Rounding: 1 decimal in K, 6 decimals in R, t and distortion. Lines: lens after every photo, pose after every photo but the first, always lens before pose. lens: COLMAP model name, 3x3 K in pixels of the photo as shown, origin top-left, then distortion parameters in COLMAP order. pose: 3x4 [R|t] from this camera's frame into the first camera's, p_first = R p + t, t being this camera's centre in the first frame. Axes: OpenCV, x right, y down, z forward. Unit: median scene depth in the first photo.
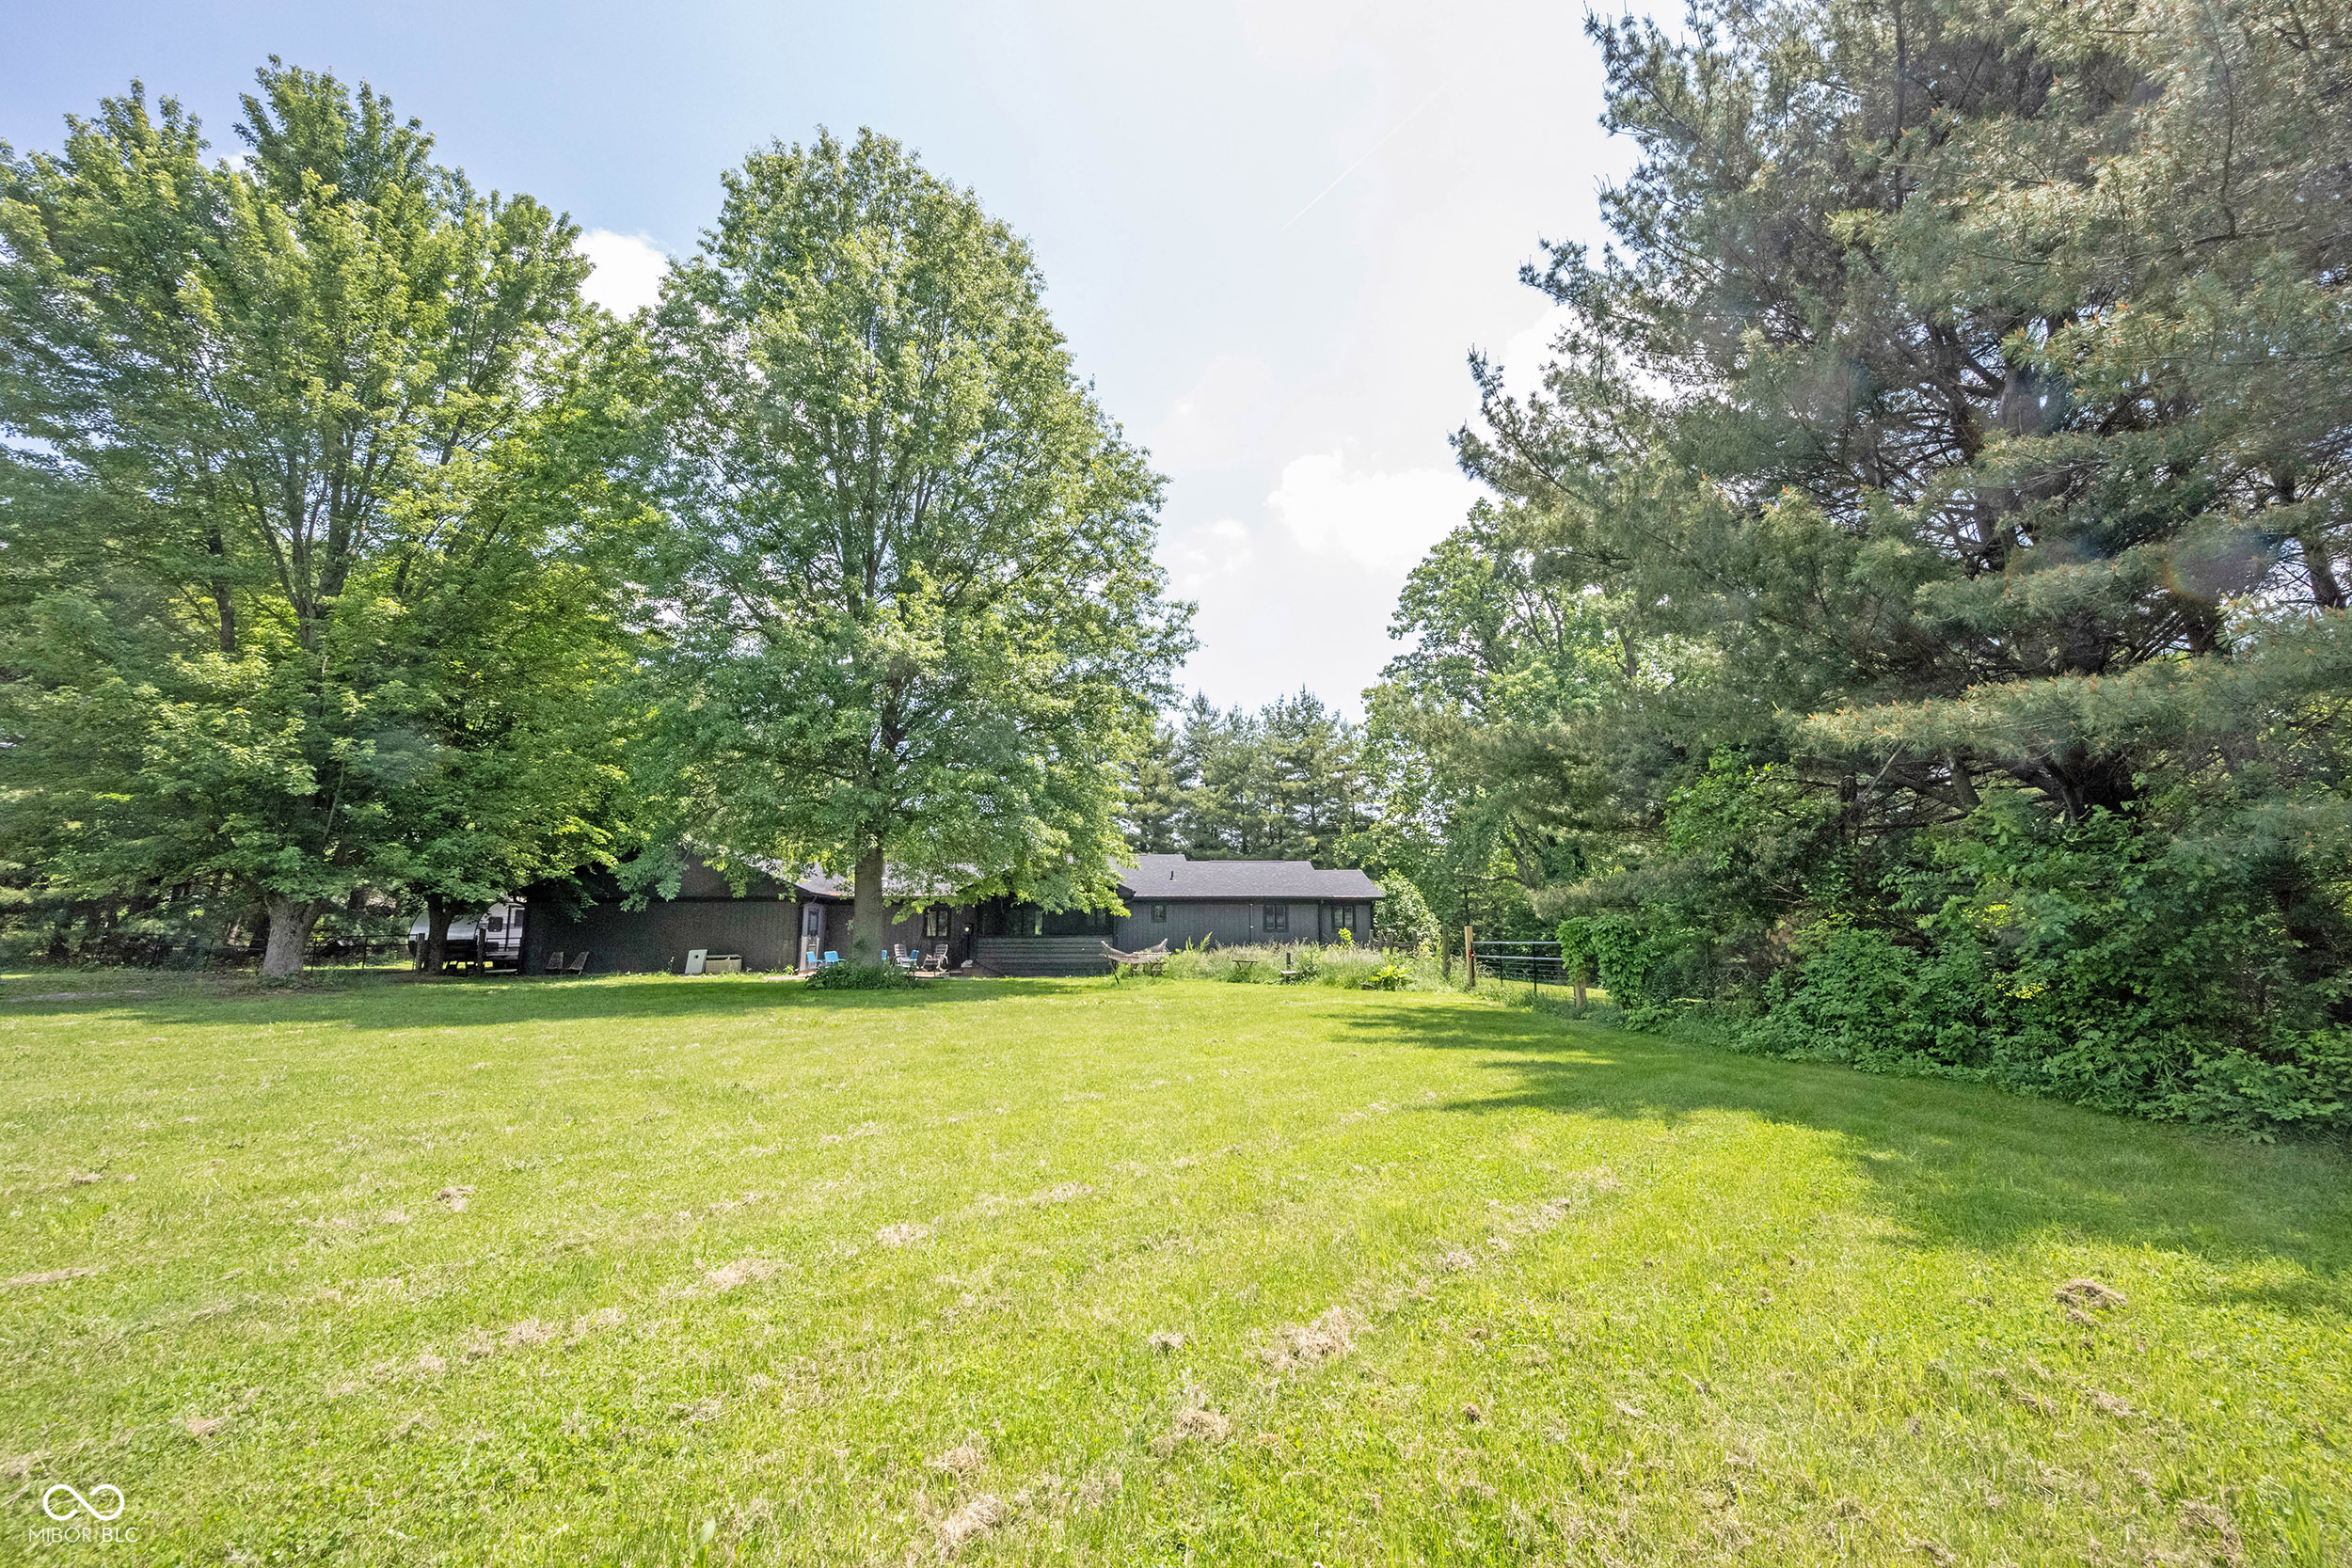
lens RADIAL K [[921.2, 0, 1179.0], [0, 921.2, 780.6], [0, 0, 1]] dist [-0.003321, 0.001532]
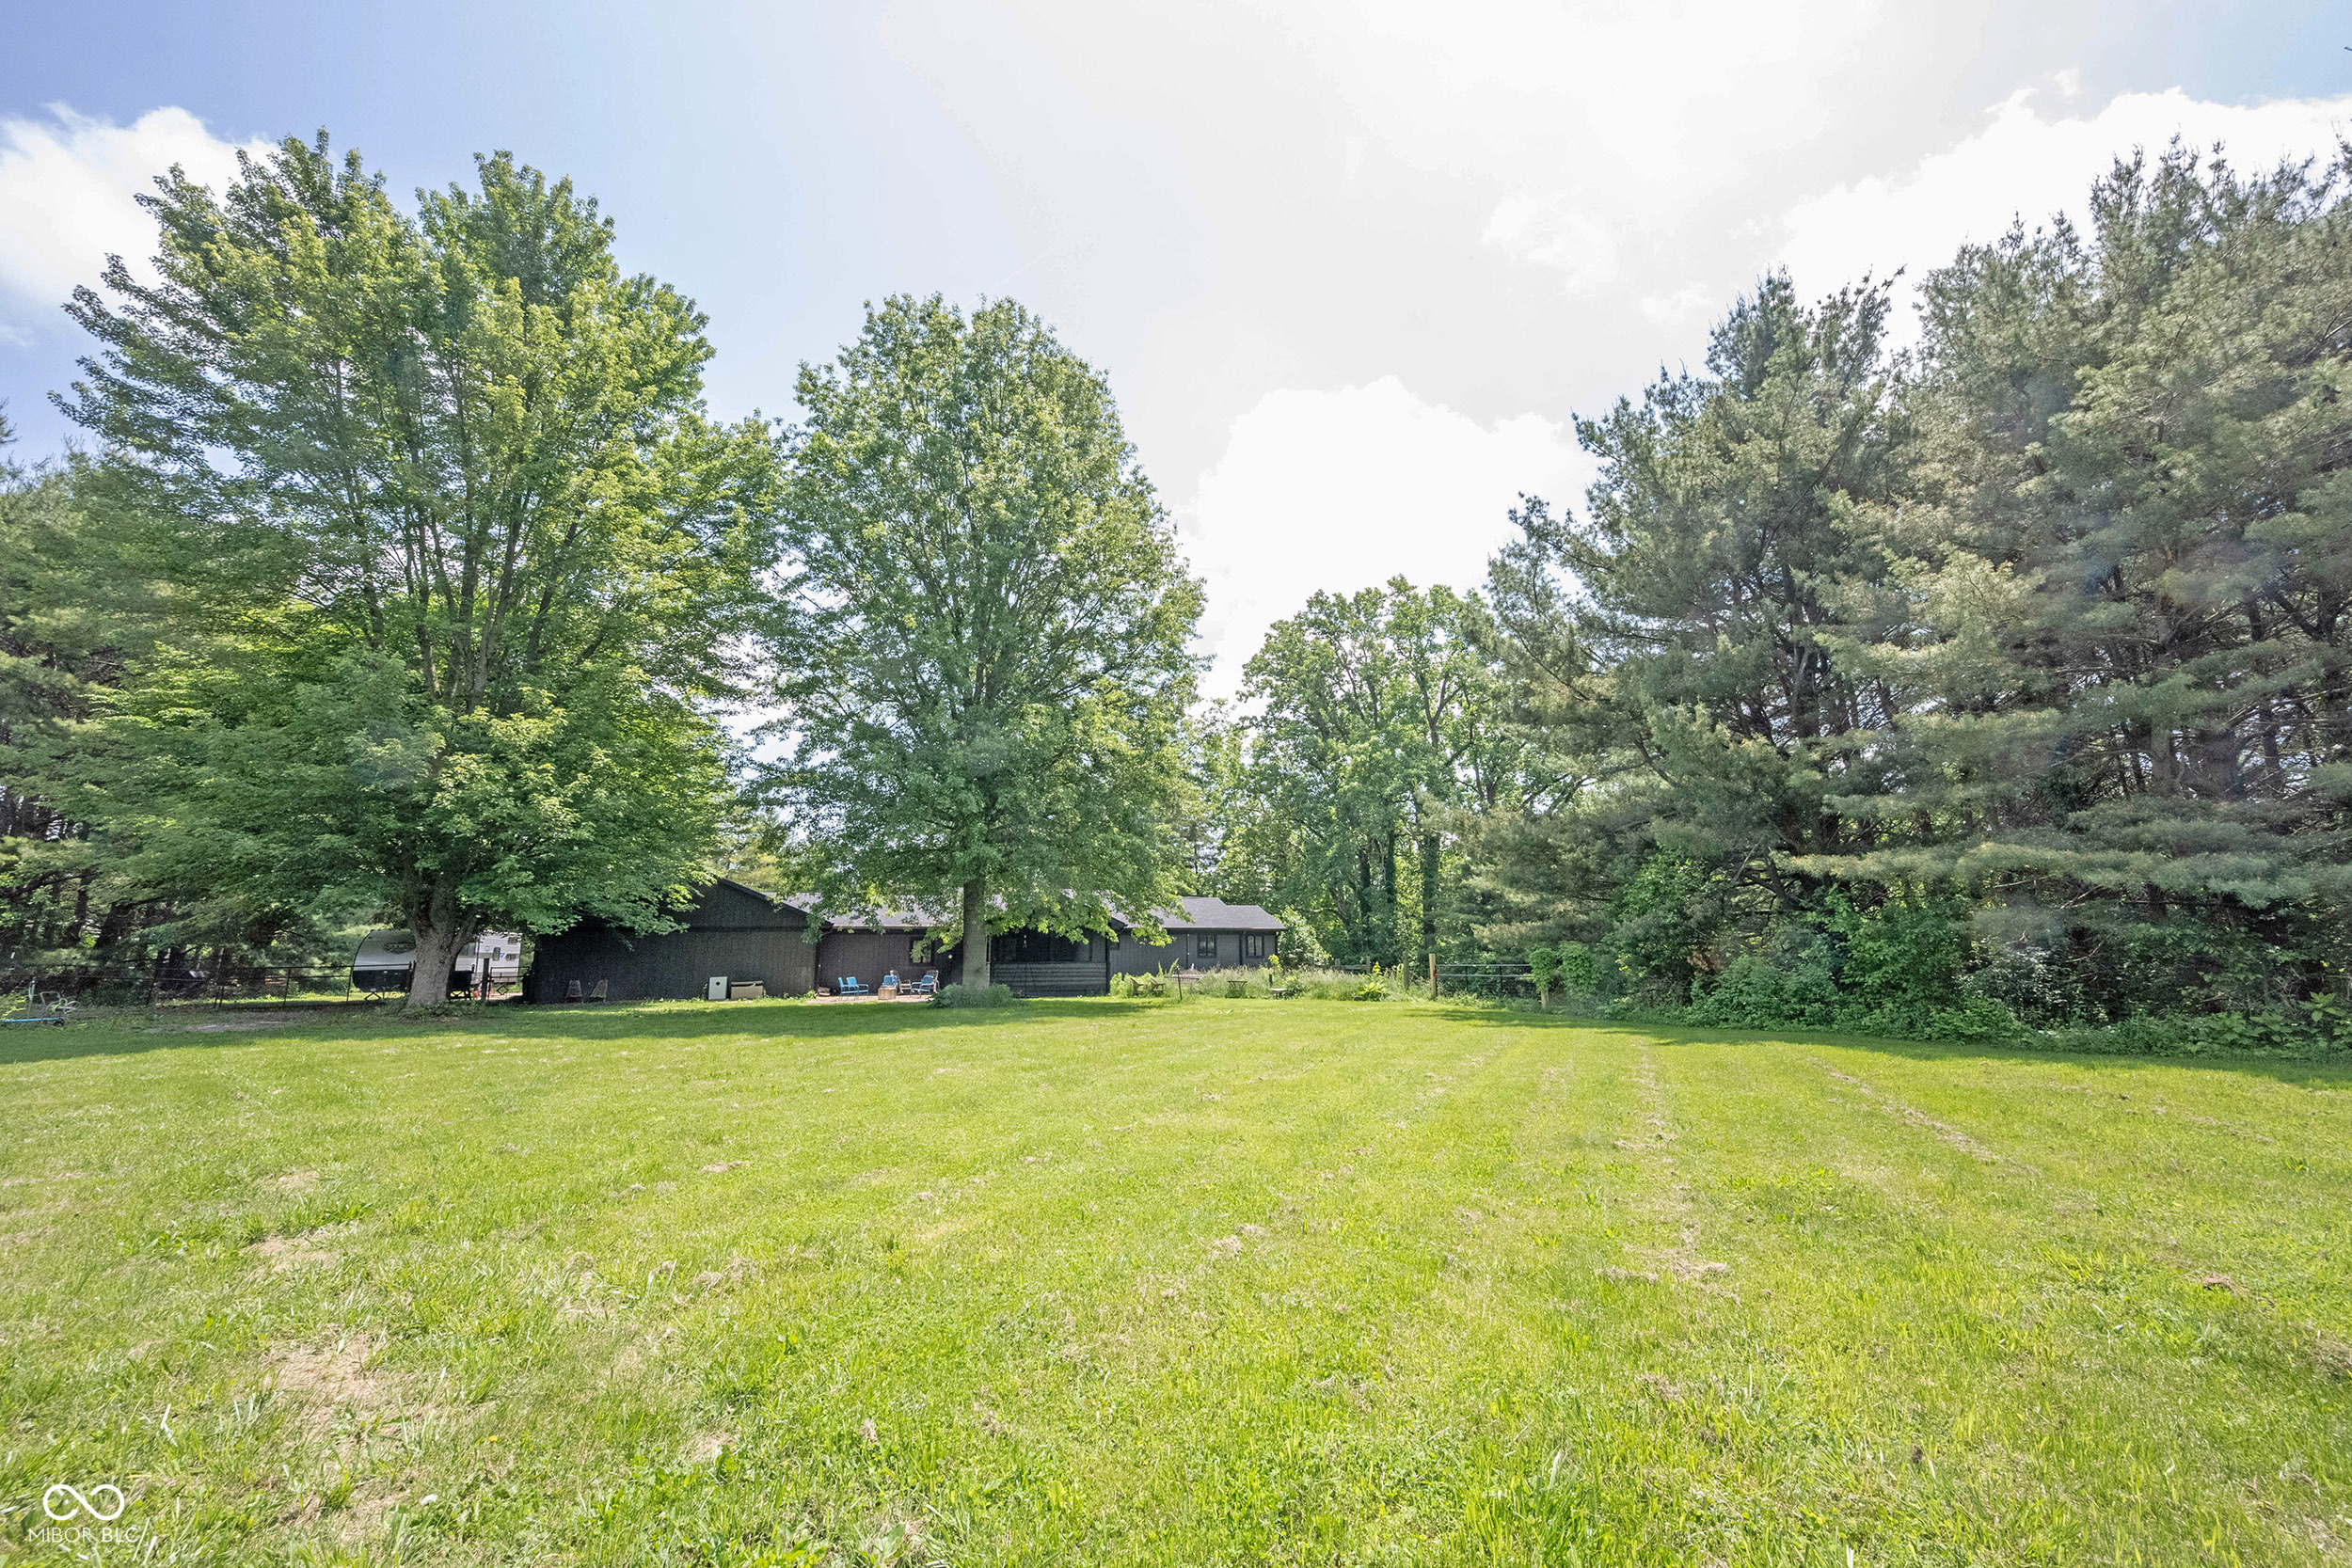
lens RADIAL K [[921.2, 0, 1172.2], [0, 921.2, 788.9], [0, 0, 1]] dist [-0.003321, 0.001532]
pose [[0.959579, 0.046644, 0.277548, -0.341972], [-0.042153, 0.998866, -0.022127, -0.032577], [-0.278265, 0.009533, 0.960457, -0.172209]]
